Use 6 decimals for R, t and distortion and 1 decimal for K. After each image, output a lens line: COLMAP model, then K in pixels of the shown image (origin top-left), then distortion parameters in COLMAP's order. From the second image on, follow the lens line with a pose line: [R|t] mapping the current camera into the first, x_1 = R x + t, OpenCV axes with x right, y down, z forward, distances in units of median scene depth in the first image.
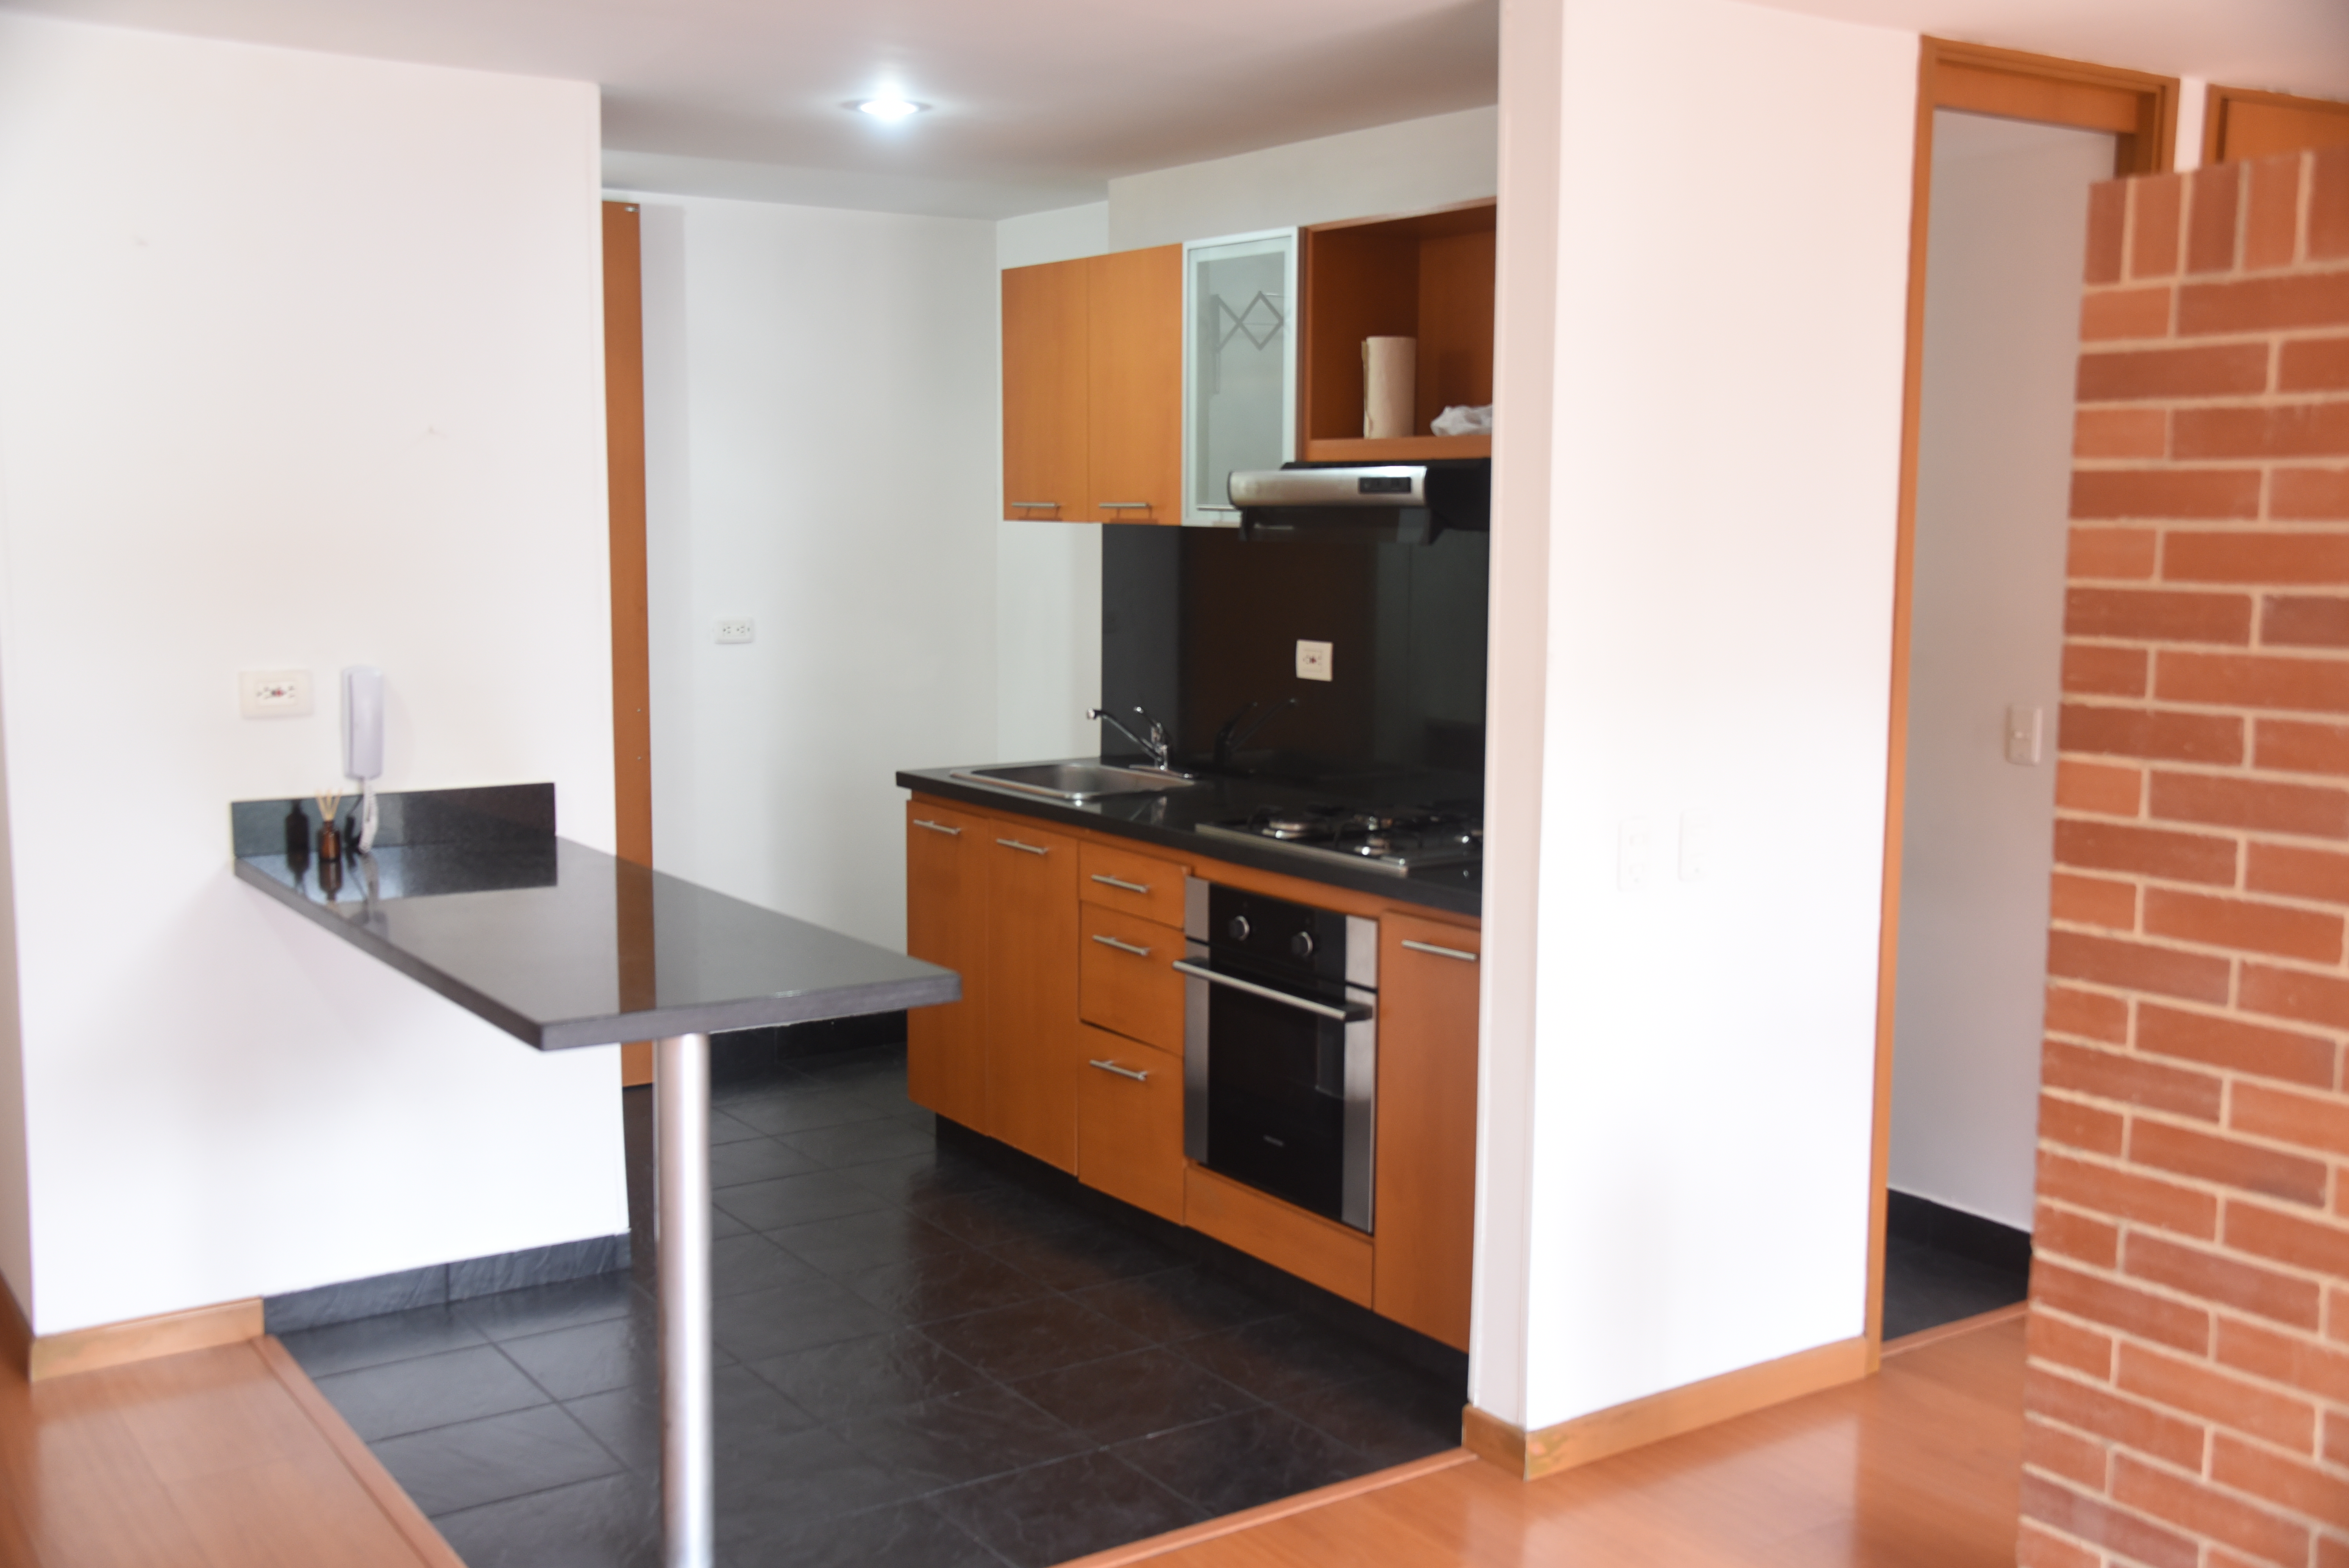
lens RADIAL K [[2379.6, 0, 1174.5], [0, 2379.6, 784.0], [0, 0, 1]] dist [-0.015080, 0.128957]
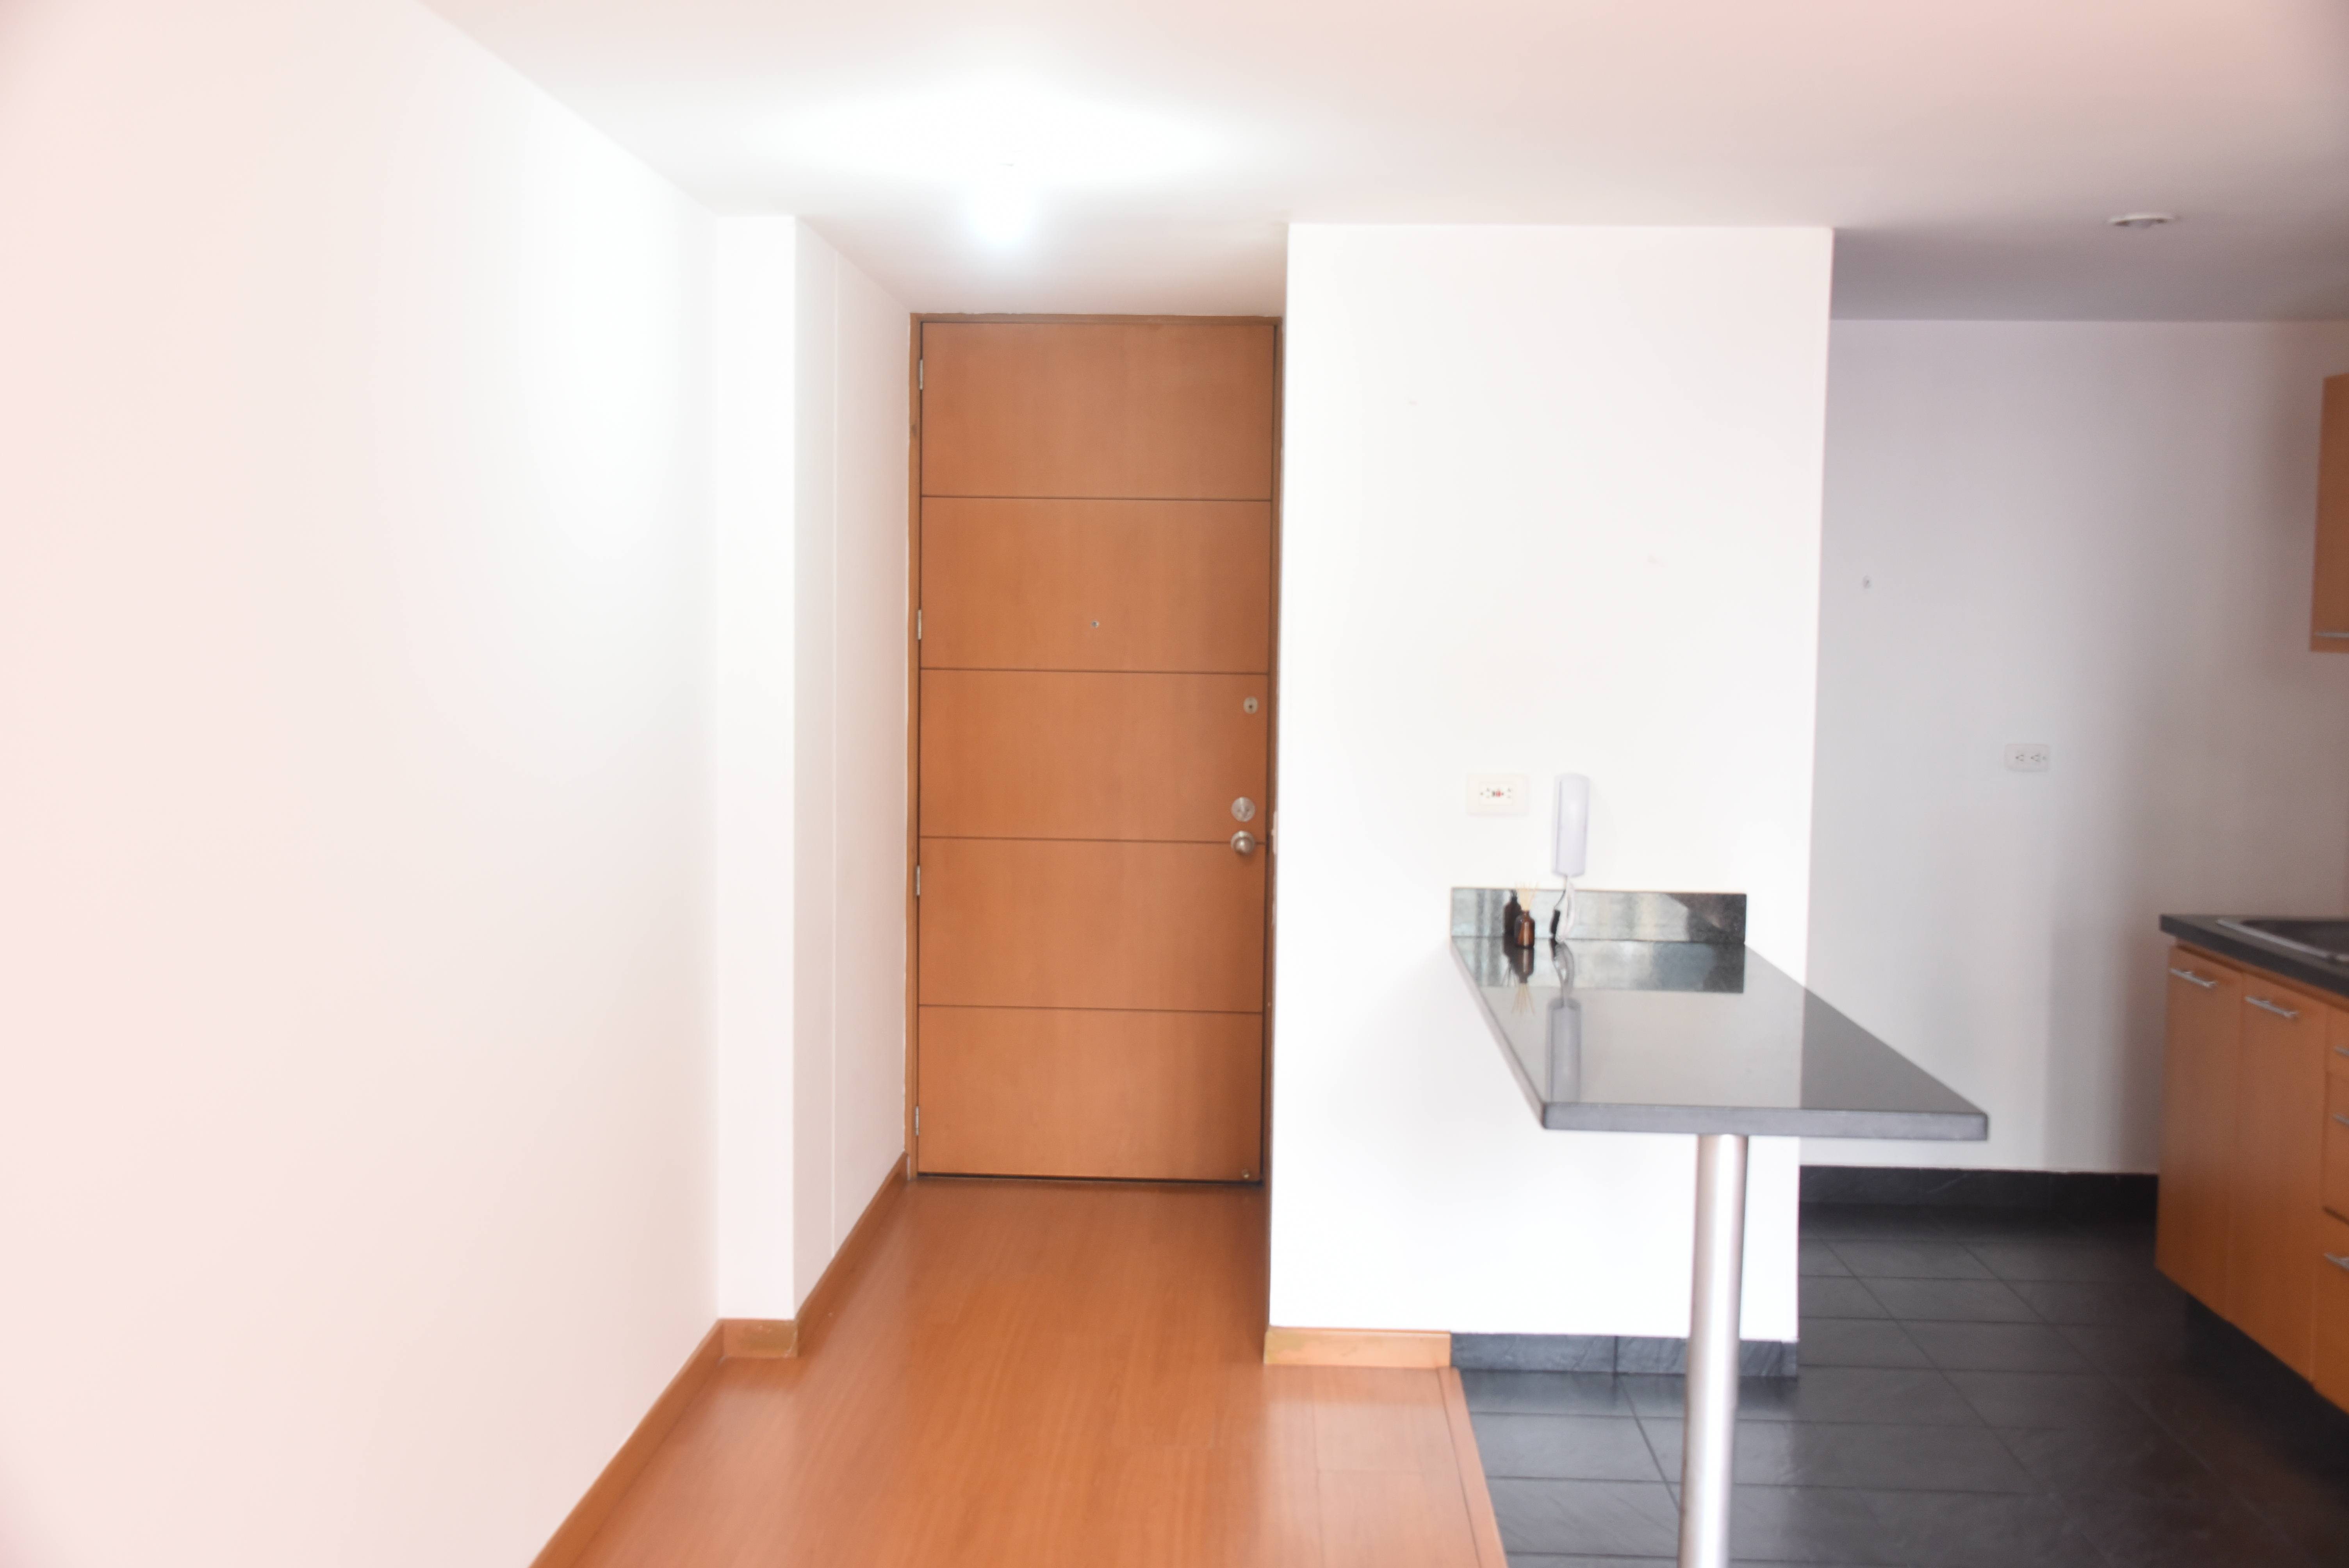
lens RADIAL K [[2379.6, 0, 1174.5], [0, 2379.6, 784.0], [0, 0, 1]] dist [-0.015080, 0.128957]
pose [[0.802086, 0.049626, -0.595143, 0.162324], [-0.080244, 0.996460, -0.025056, -0.002537], [0.591793, 0.067853, 0.803229, 0.010174]]
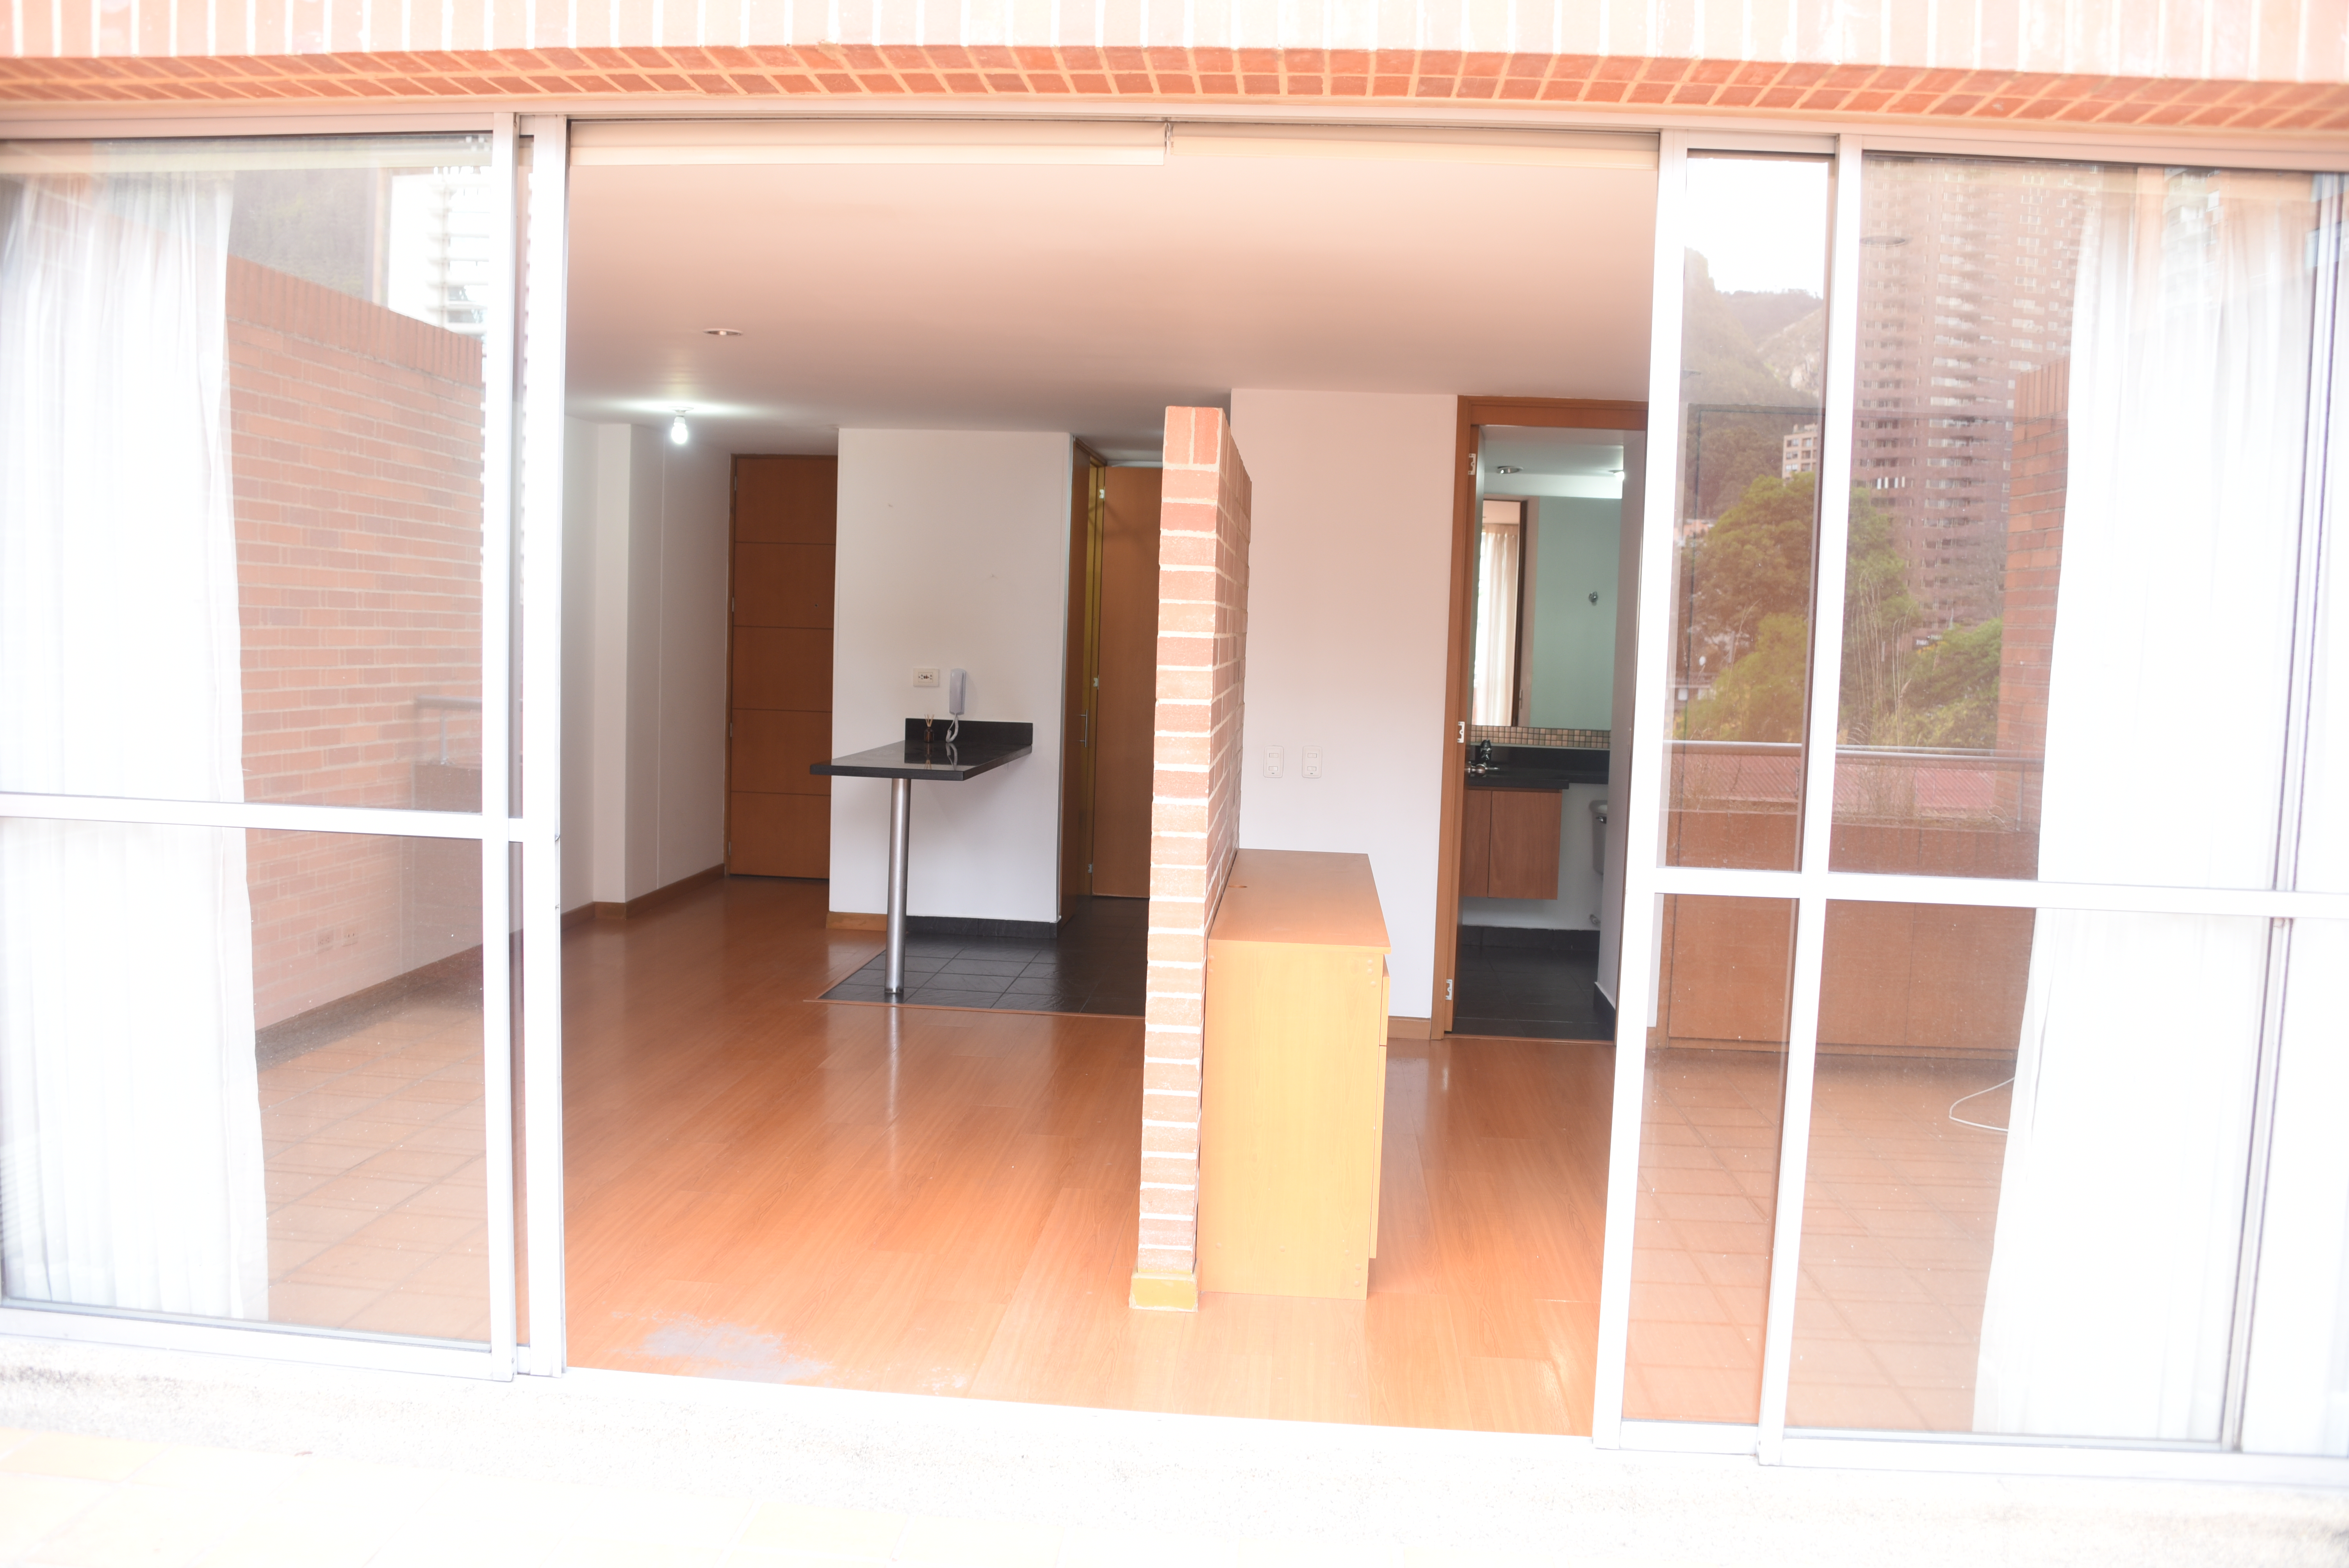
lens RADIAL K [[1861.9, 0, 1174.5], [0, 1861.9, 784.0], [0, 0, 1]] dist [-0.130874, -0.000537]
pose [[0.785436, 0.074345, -0.614462, 1.018065], [-0.114946, 0.993011, -0.026784, 0.095355], [0.608176, 0.091667, 0.788491, -0.387152]]
